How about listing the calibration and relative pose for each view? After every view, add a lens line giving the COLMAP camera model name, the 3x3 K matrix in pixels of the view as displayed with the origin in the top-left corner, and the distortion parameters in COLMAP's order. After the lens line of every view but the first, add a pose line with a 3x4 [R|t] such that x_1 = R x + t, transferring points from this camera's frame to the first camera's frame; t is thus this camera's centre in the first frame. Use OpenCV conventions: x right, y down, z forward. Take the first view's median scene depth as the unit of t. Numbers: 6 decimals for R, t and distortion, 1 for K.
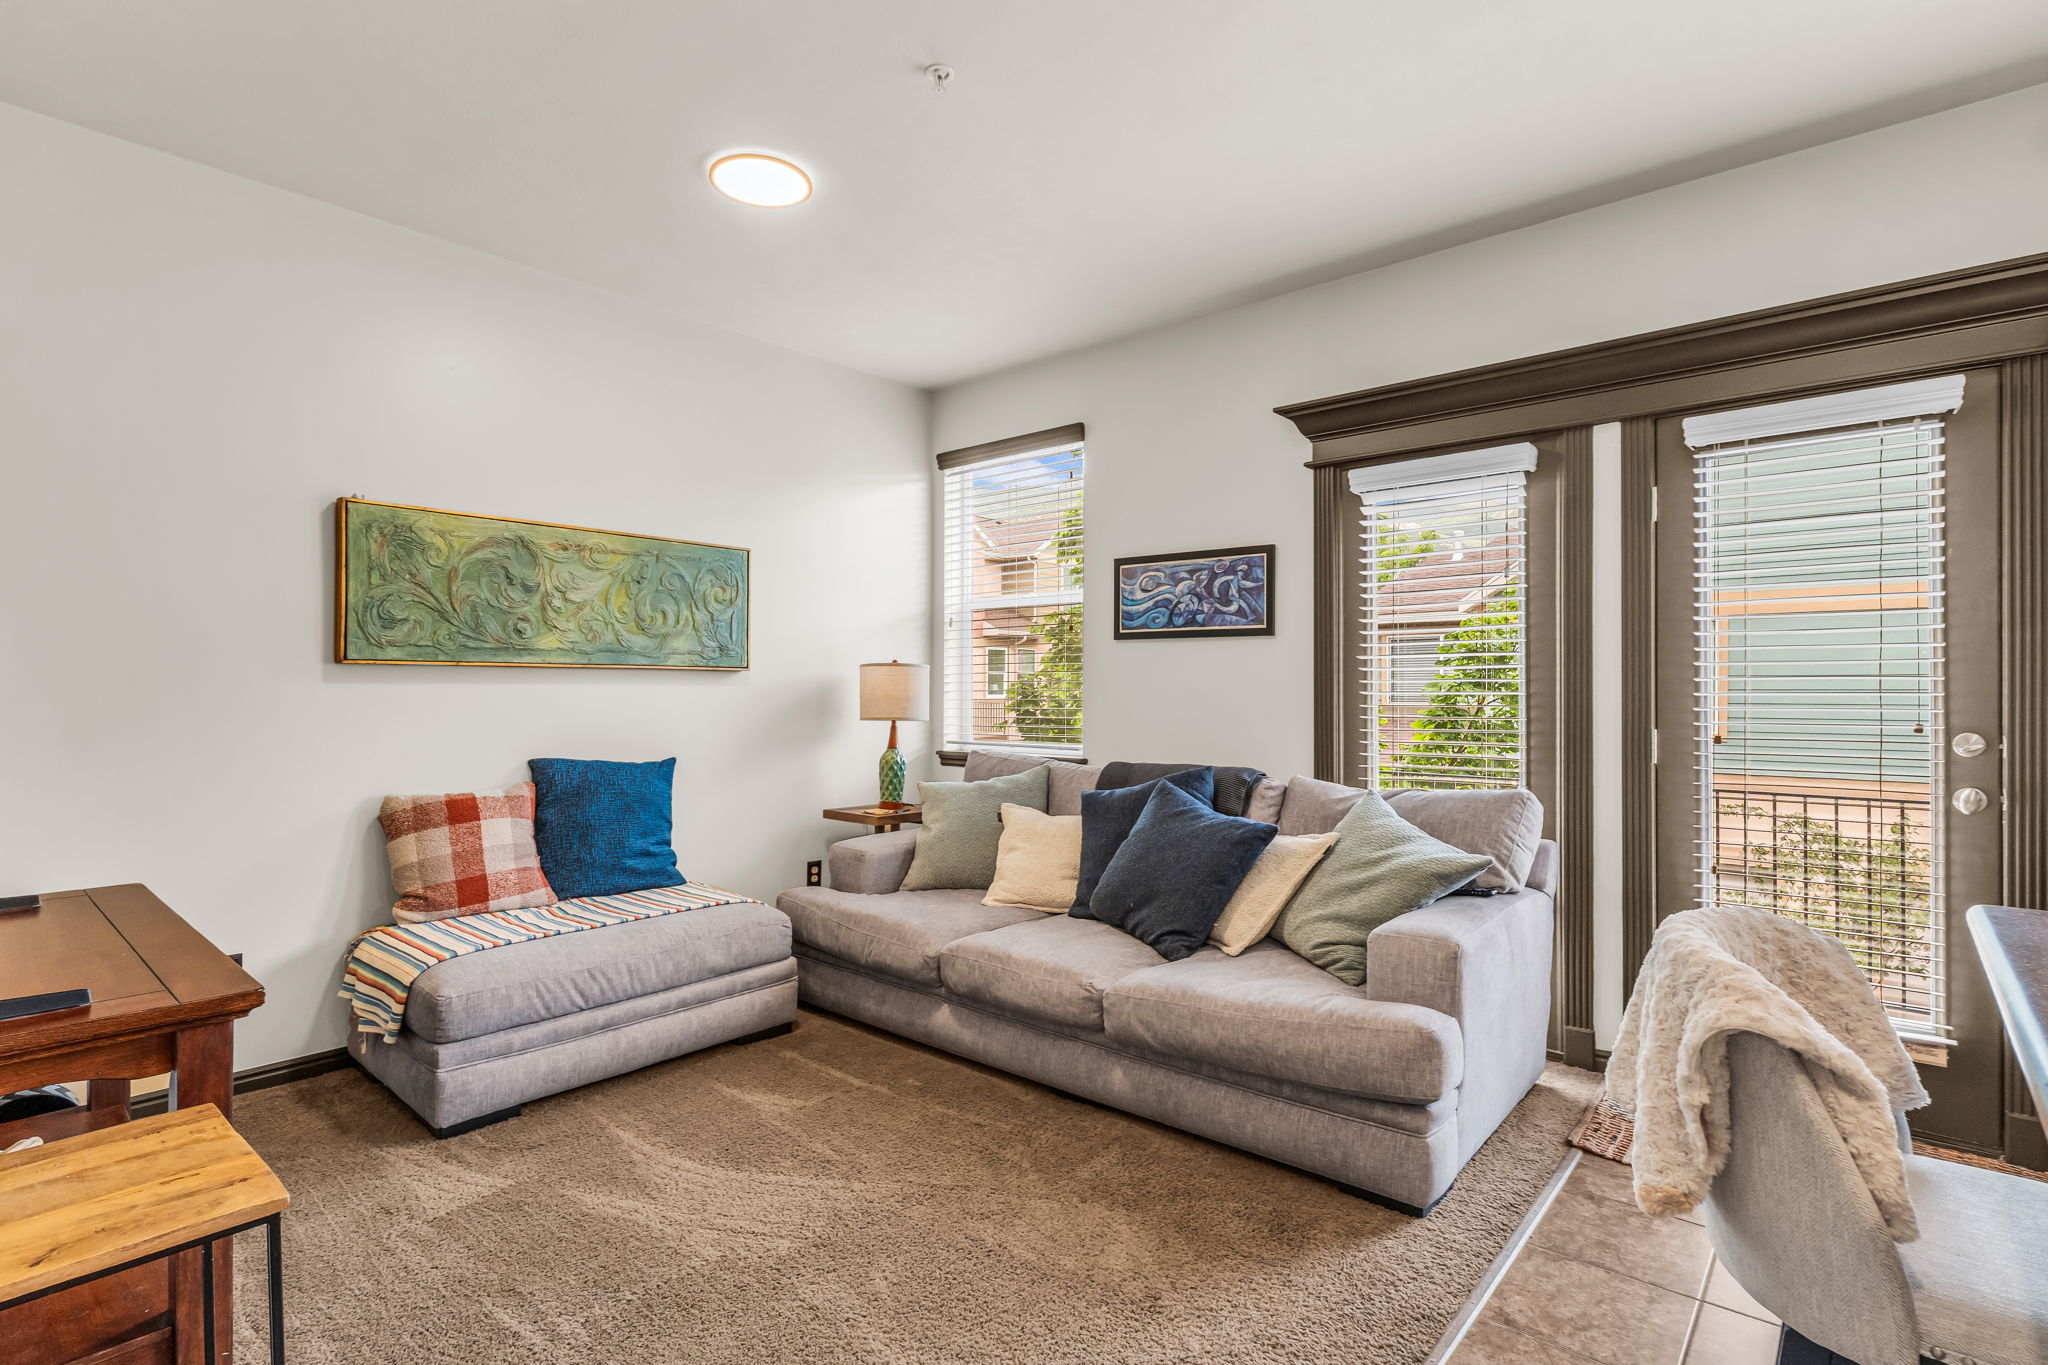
lens RADIAL K [[998.5, 0, 1022.8], [0, 998.5, 690.4], [0, 0, 1]] dist [0.003034, 0.000344]
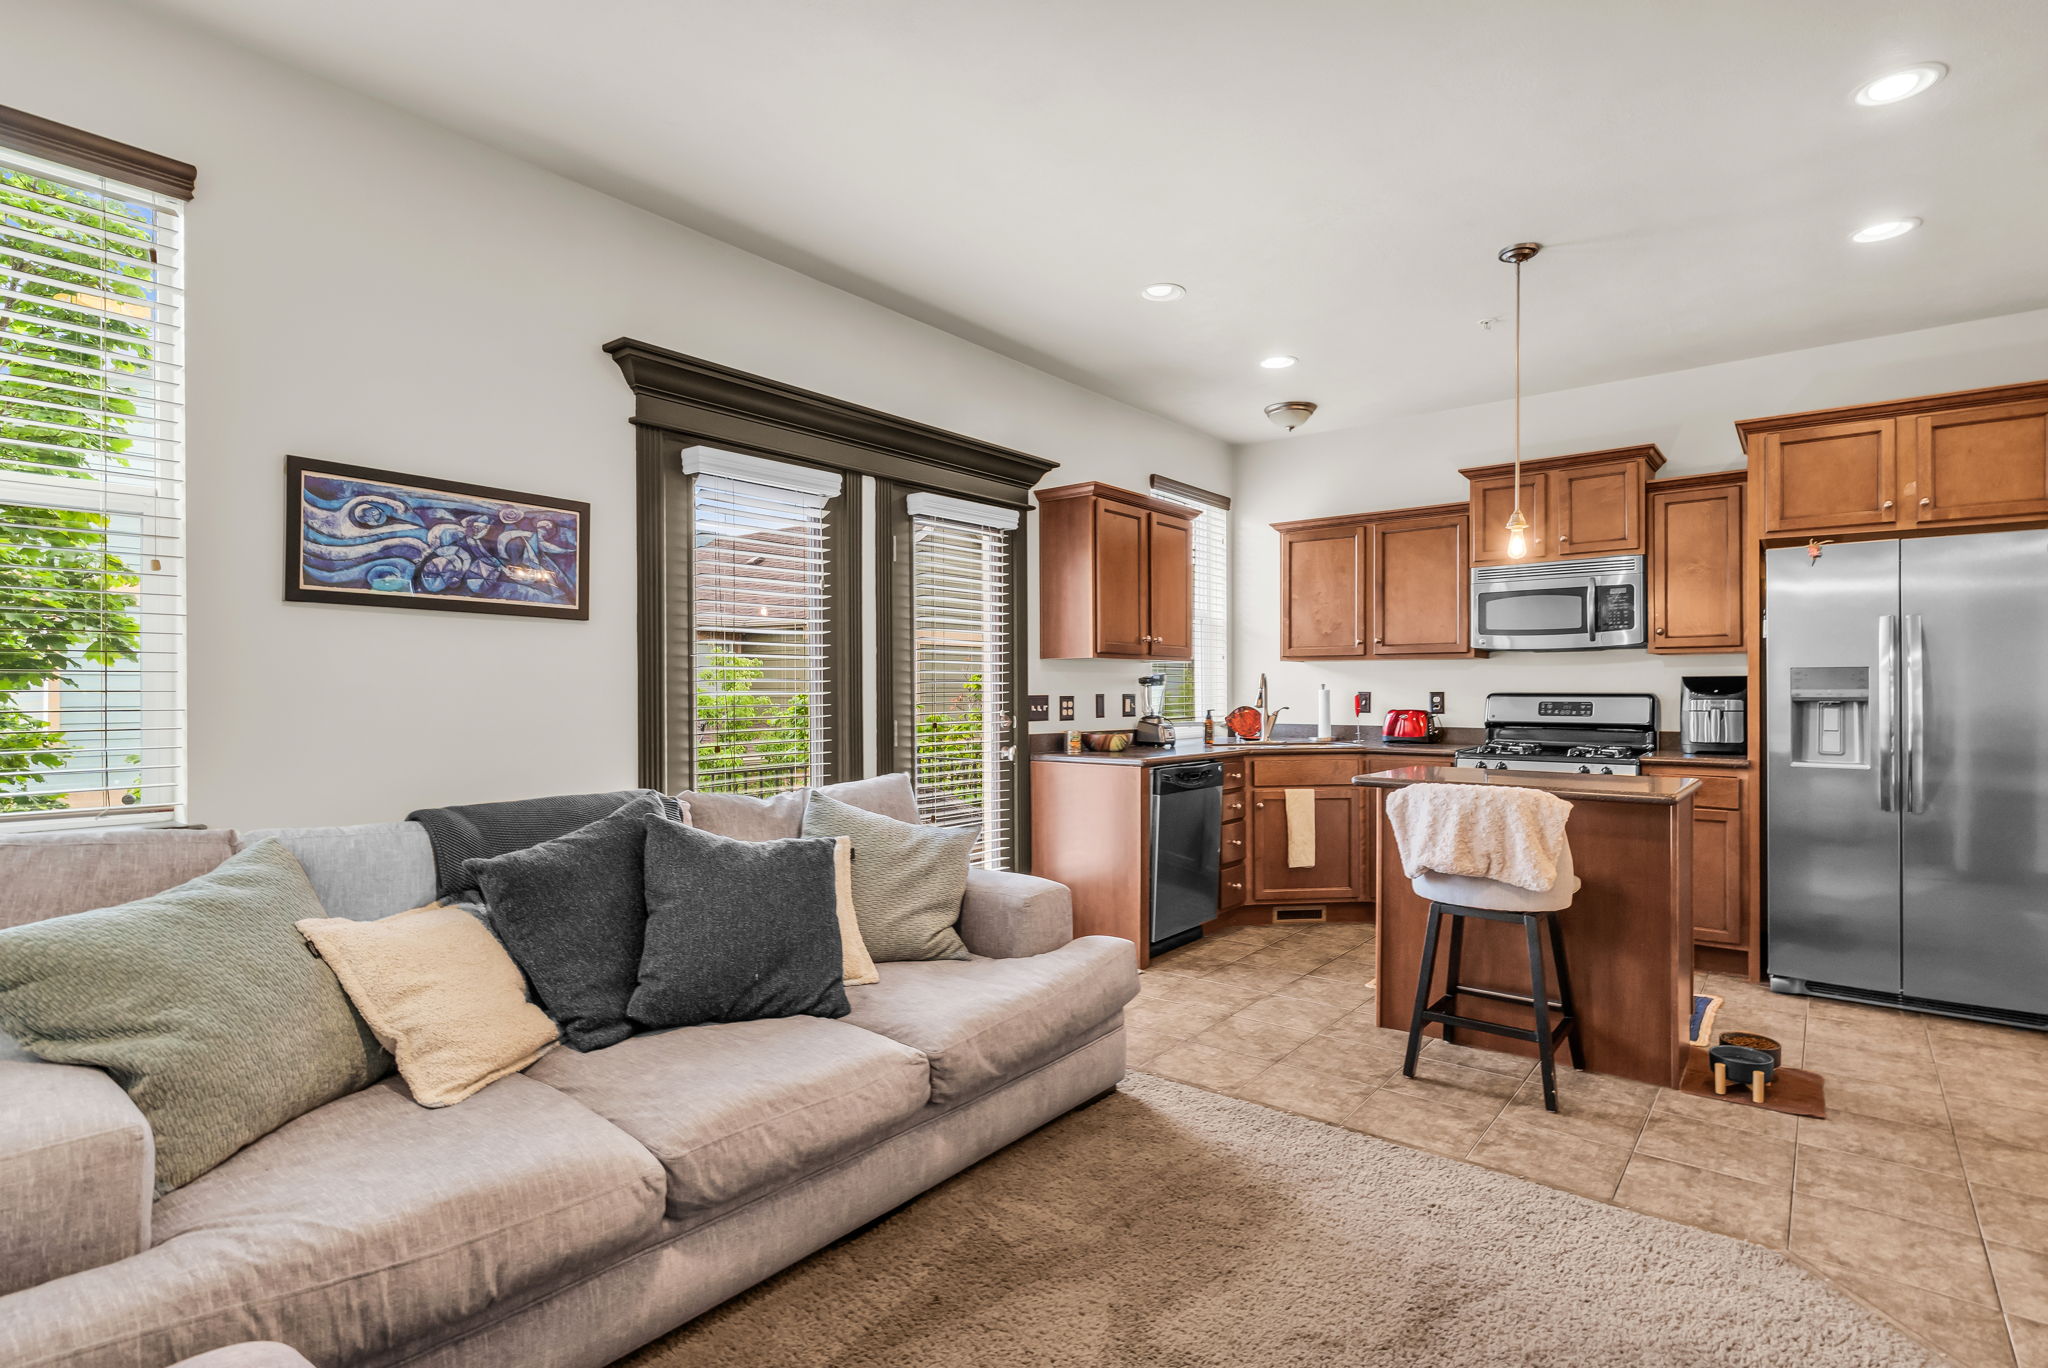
lens RADIAL K [[998.5, 0, 1024.2], [0, 998.5, 683.2], [0, 0, 1]] dist [0.003034, 0.000344]
pose [[-0.029851, -0.000990, 0.999554, -0.520173], [-0.007405, 0.999972, 0.000769, -0.008165], [-0.999527, -0.007379, -0.029858, 0.651742]]
